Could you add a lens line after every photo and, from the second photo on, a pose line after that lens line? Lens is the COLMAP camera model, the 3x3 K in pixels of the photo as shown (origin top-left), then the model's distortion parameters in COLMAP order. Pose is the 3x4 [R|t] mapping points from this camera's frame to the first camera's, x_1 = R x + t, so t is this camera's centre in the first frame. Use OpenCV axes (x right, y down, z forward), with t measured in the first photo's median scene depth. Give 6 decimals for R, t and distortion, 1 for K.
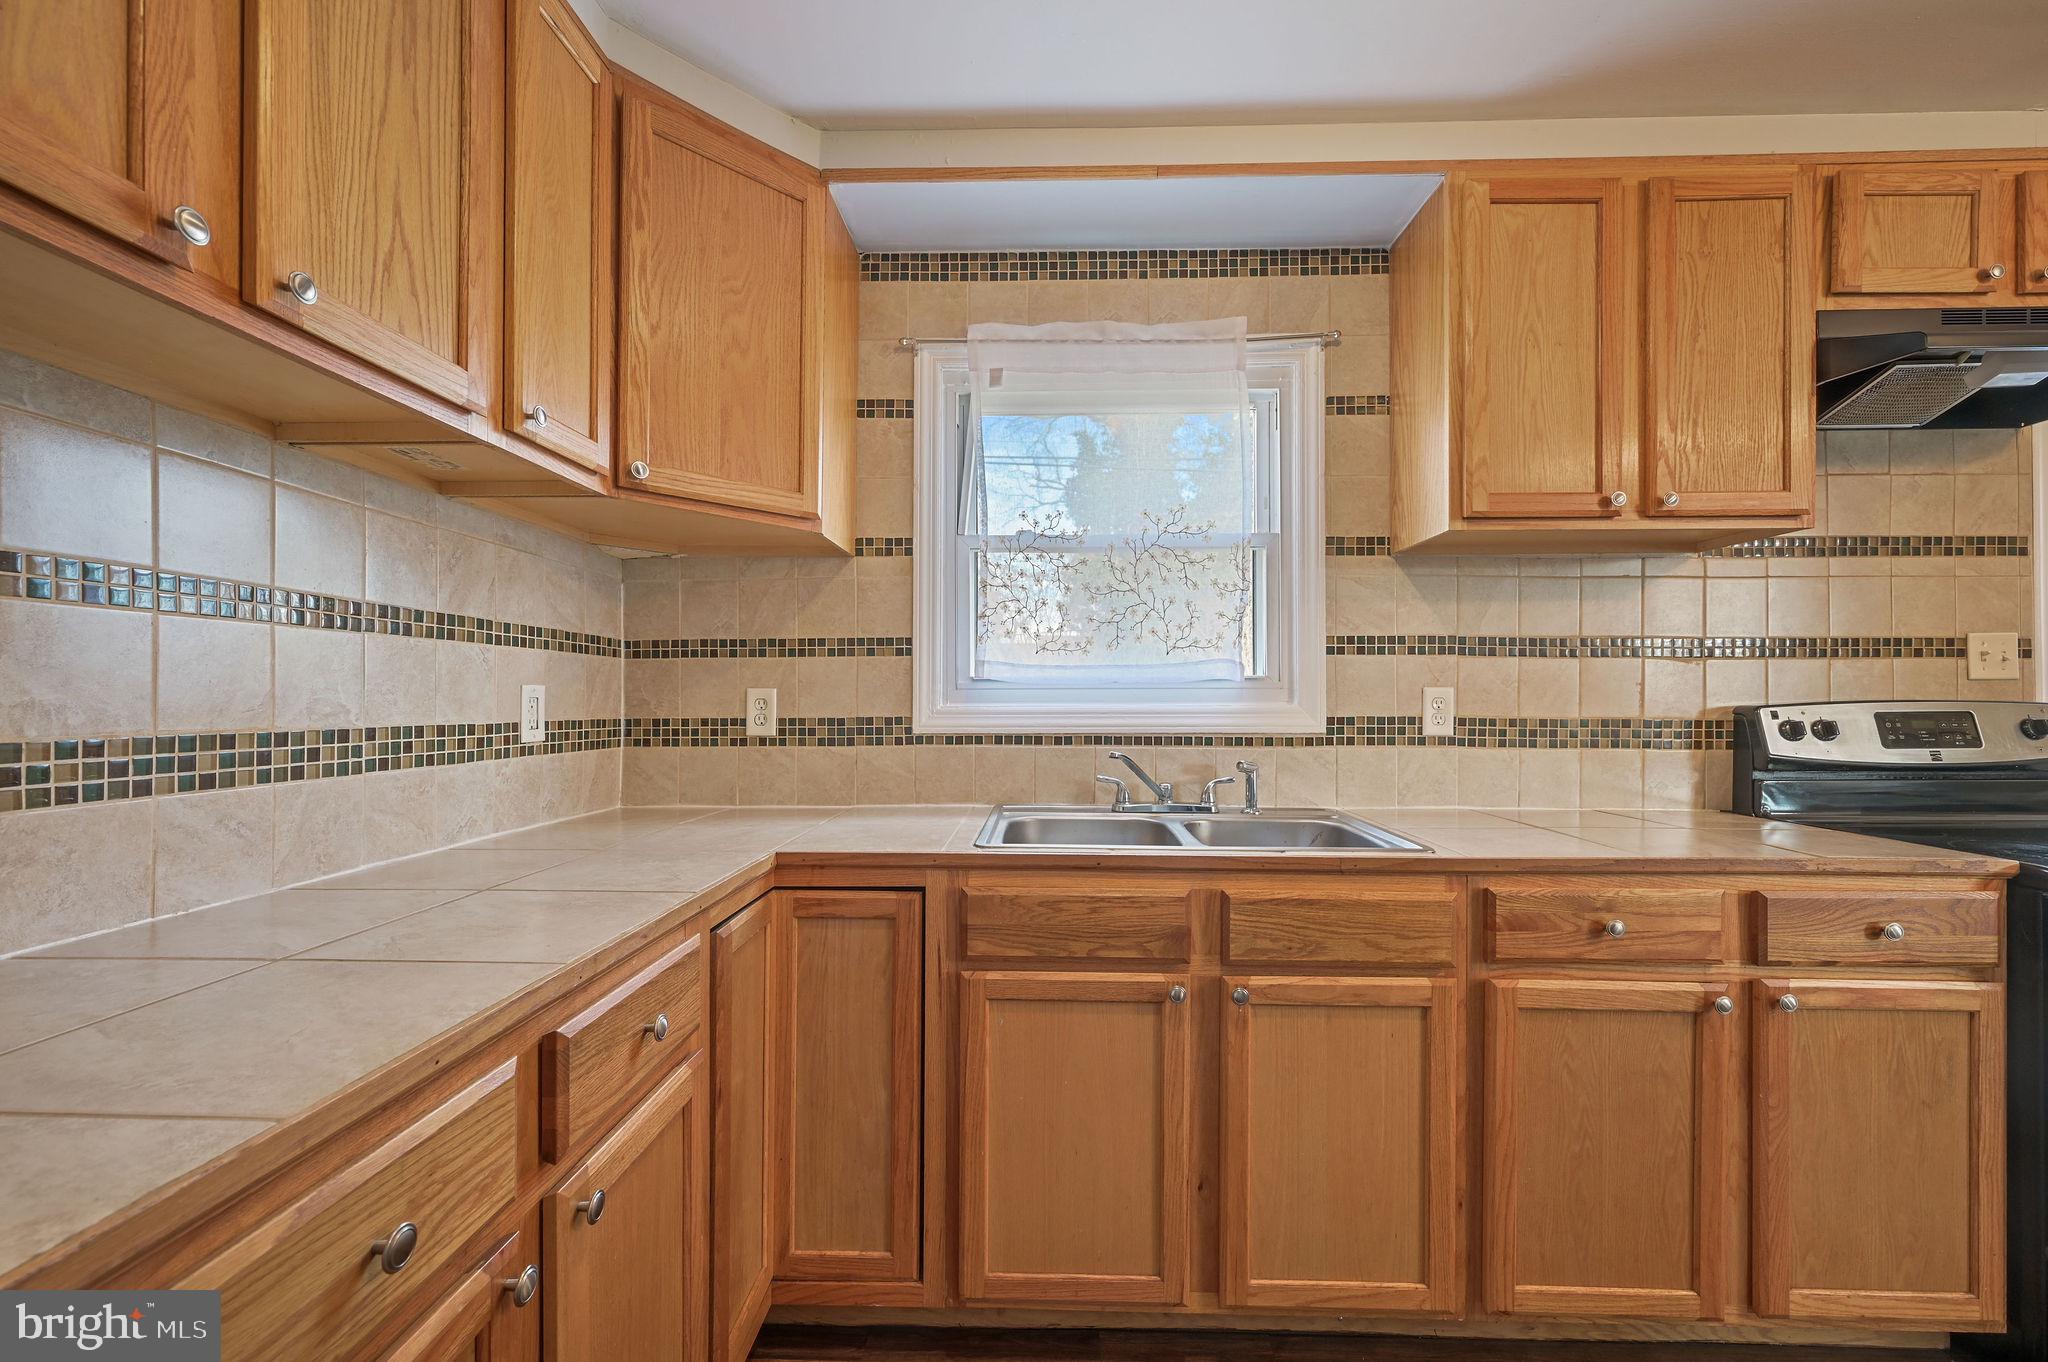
lens RADIAL K [[809.5, 0, 1026.0], [0, 809.5, 699.9], [0, 0, 1]] dist [-0.003482, -0.000233]
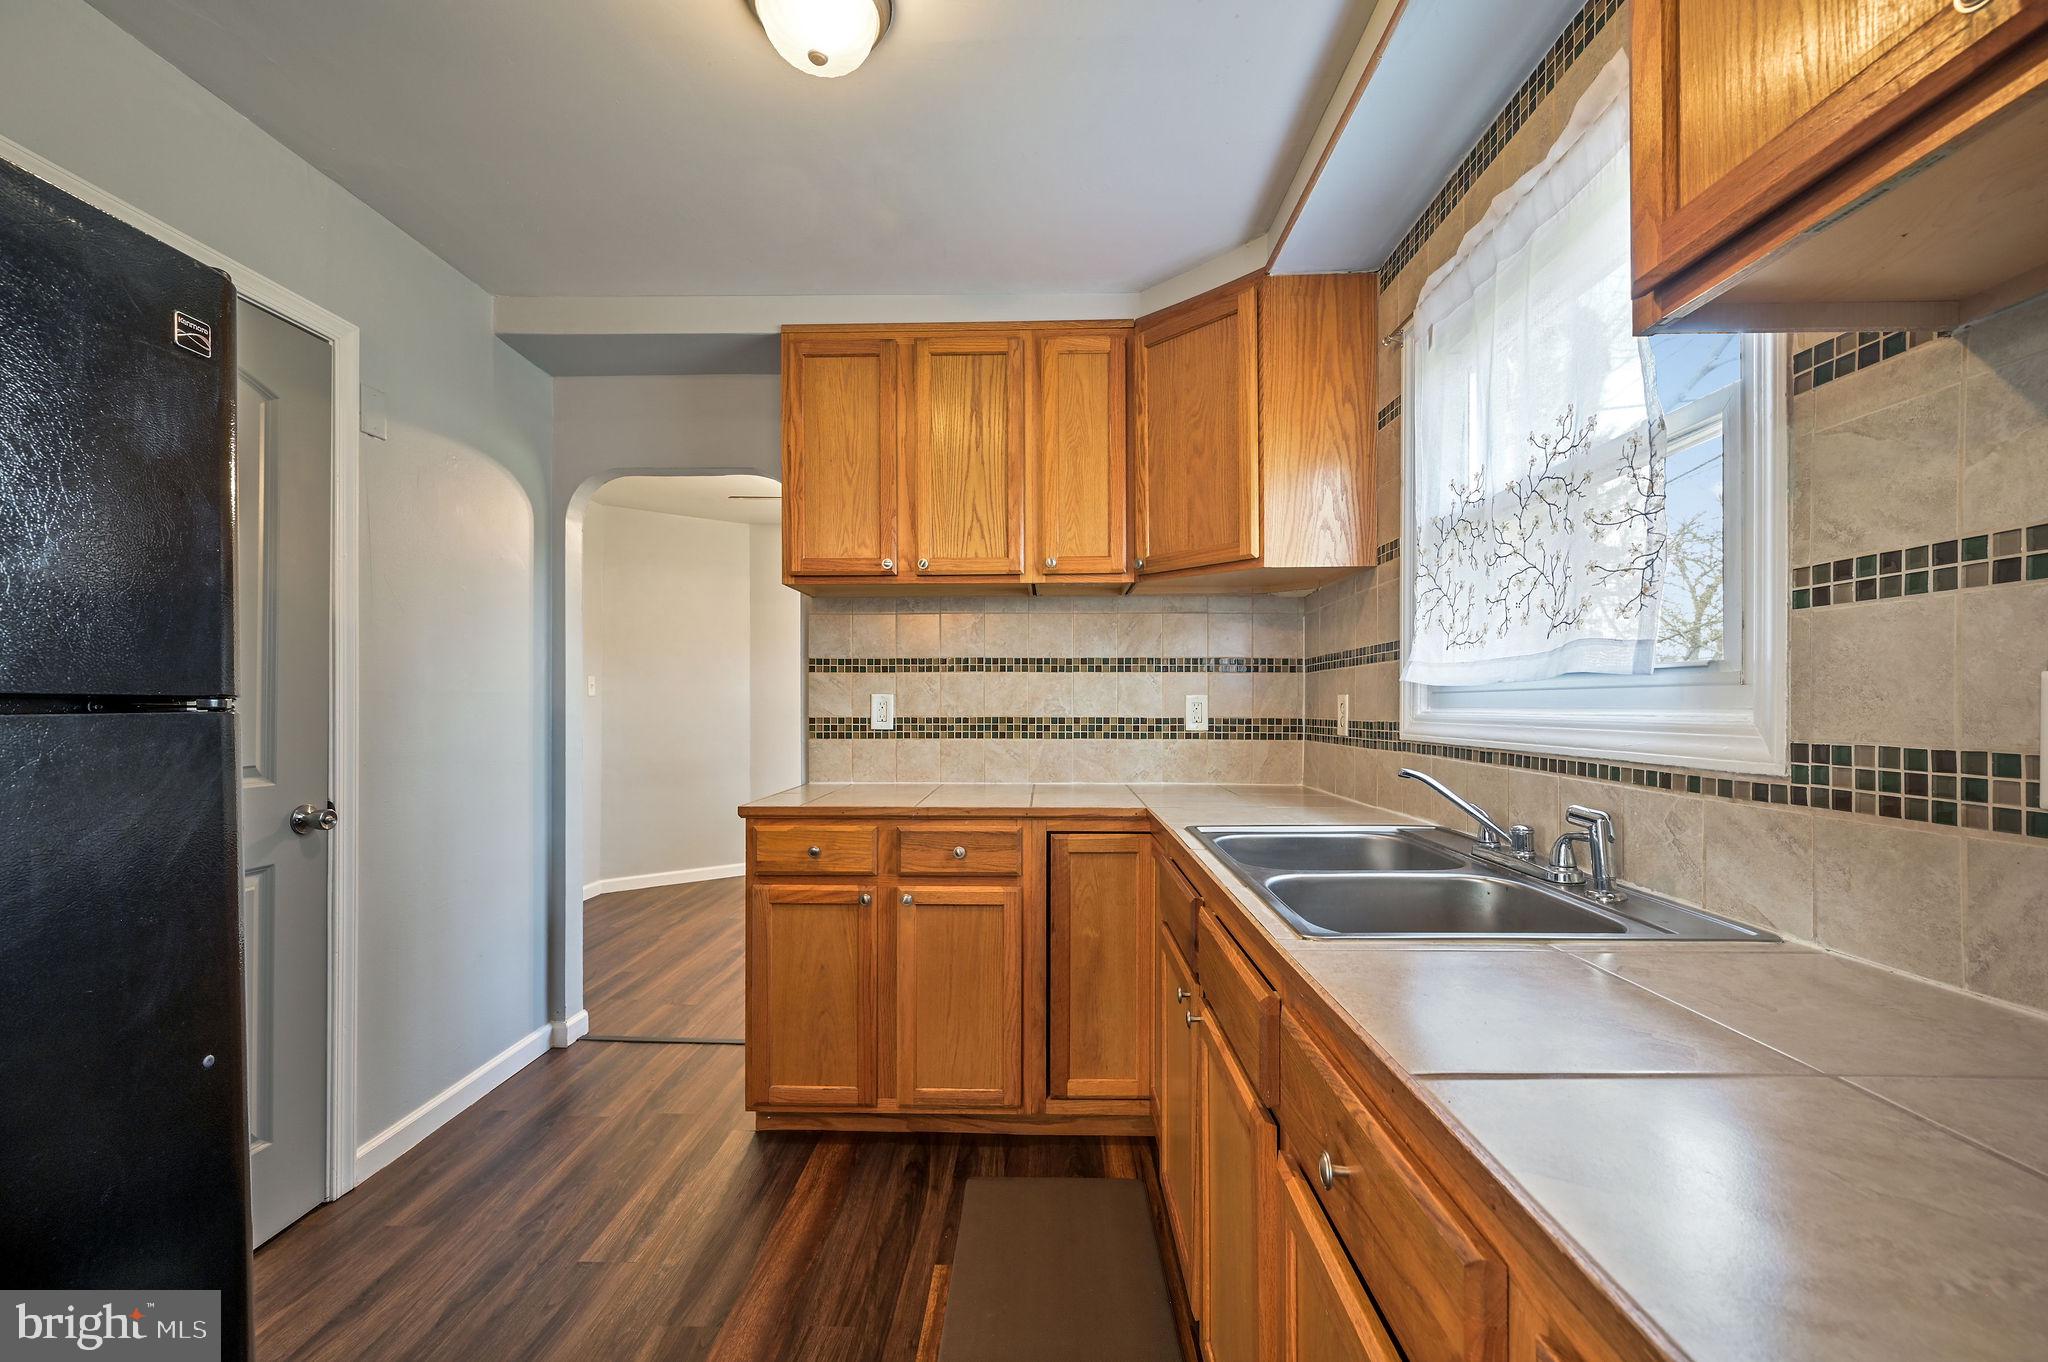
lens RADIAL K [[809.5, 0, 1027.7], [0, 809.5, 704.9], [0, 0, 1]] dist [-0.003482, -0.000233]
pose [[0.003851, 0.001738, -0.999991, 1.017322], [-0.001850, 0.999997, 0.001731, -0.001049], [0.999991, 0.001844, 0.003854, 0.681400]]
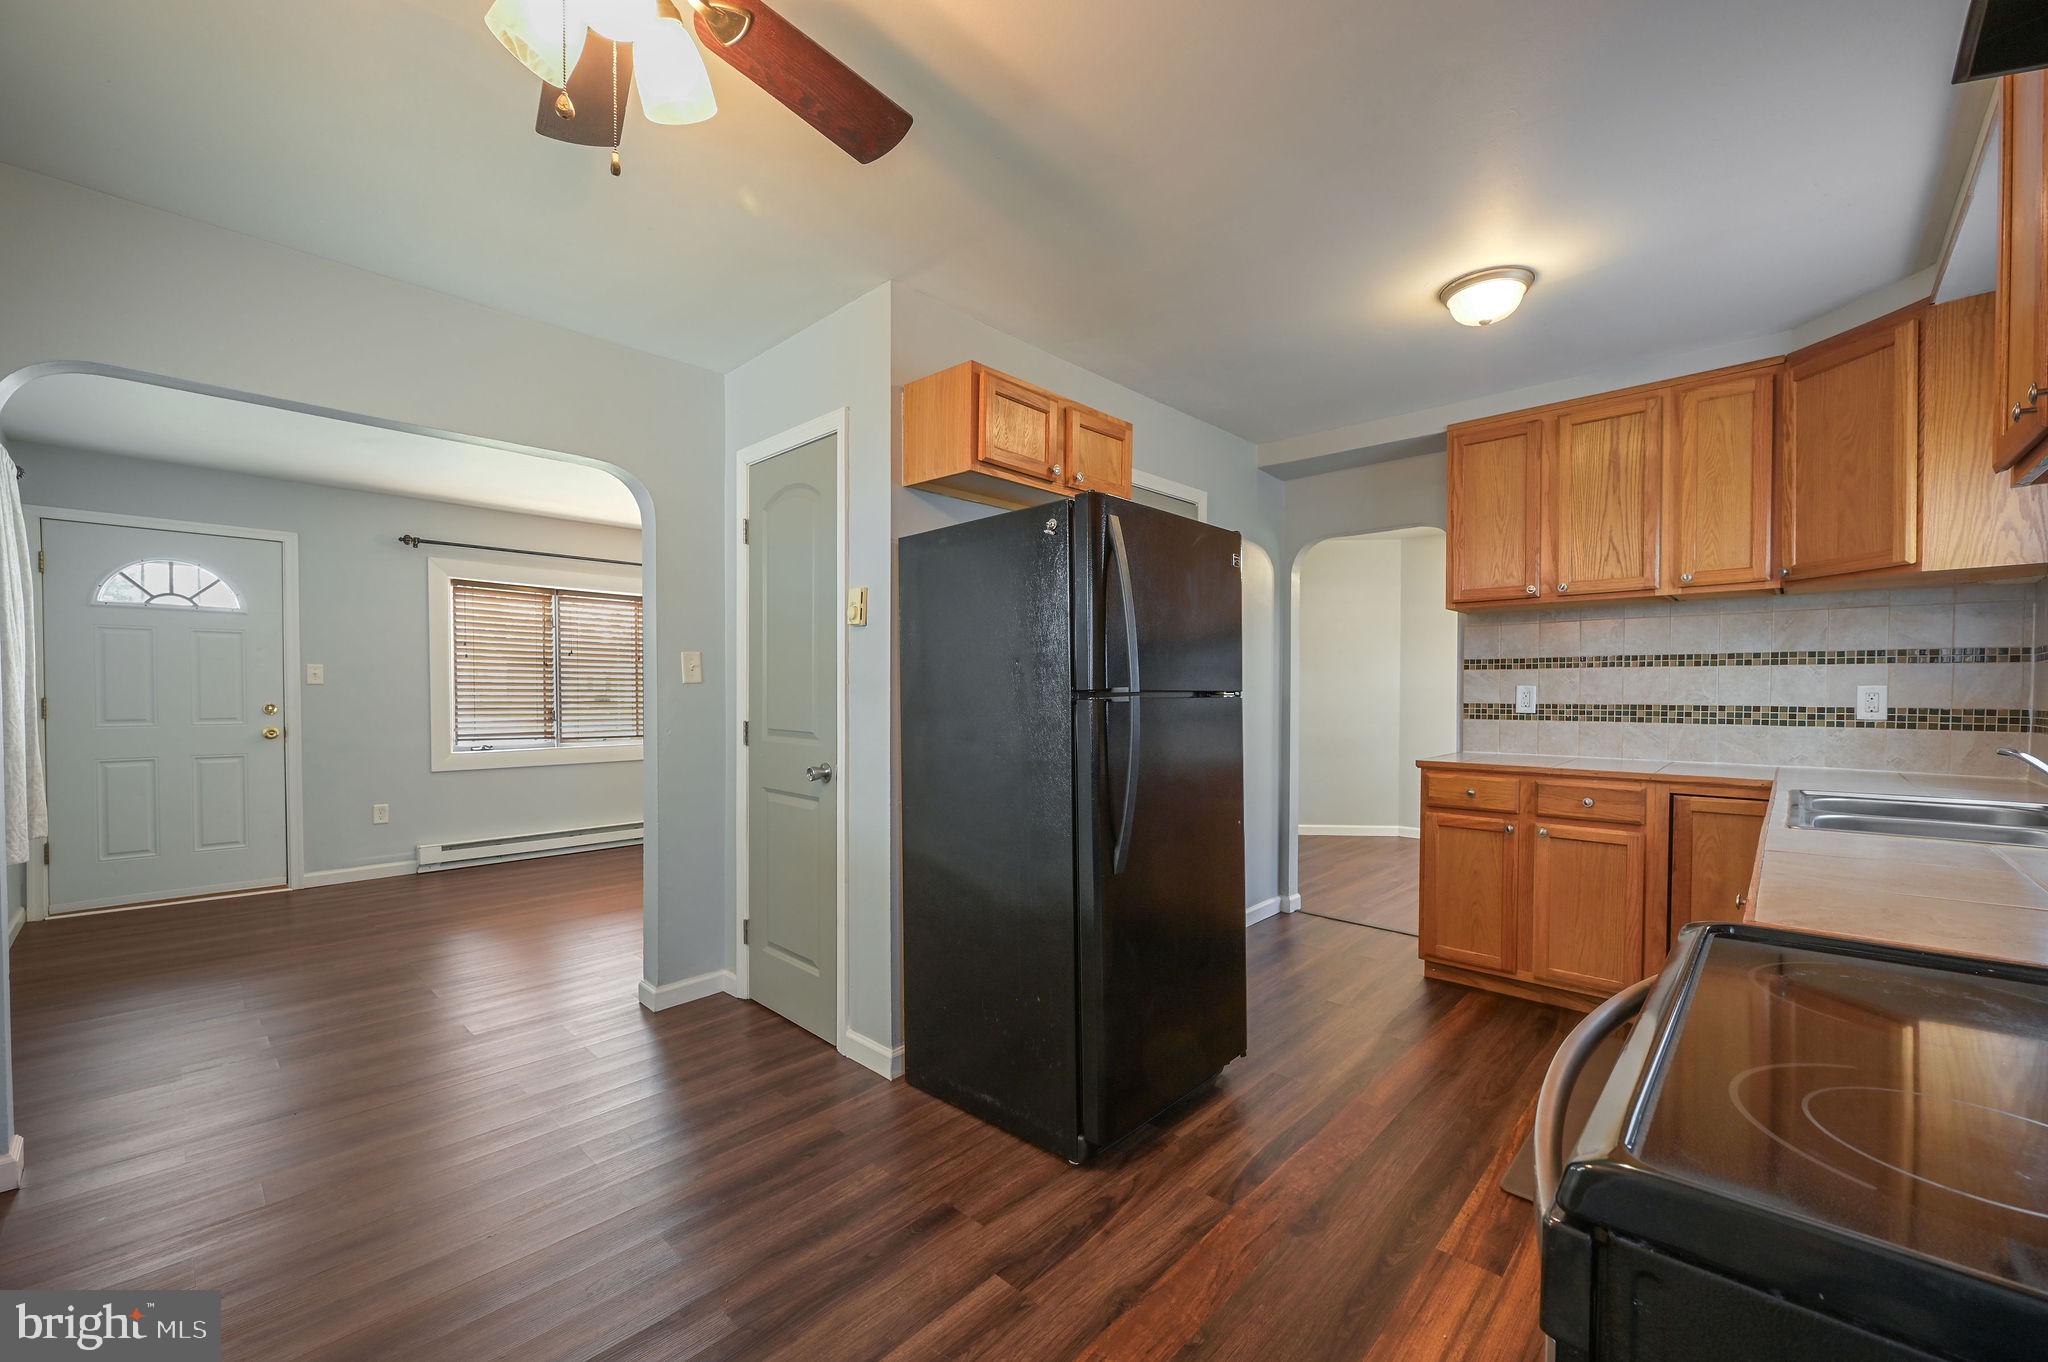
lens RADIAL K [[809.5, 0, 1031.2], [0, 809.5, 709.1], [0, 0, 1]] dist [-0.003482, -0.000233]
pose [[-0.666048, 0.016820, -0.745719, 1.838354], [-0.001965, 0.999703, 0.024304, -0.007012], [0.745906, 0.017653, -0.665817, 0.840295]]
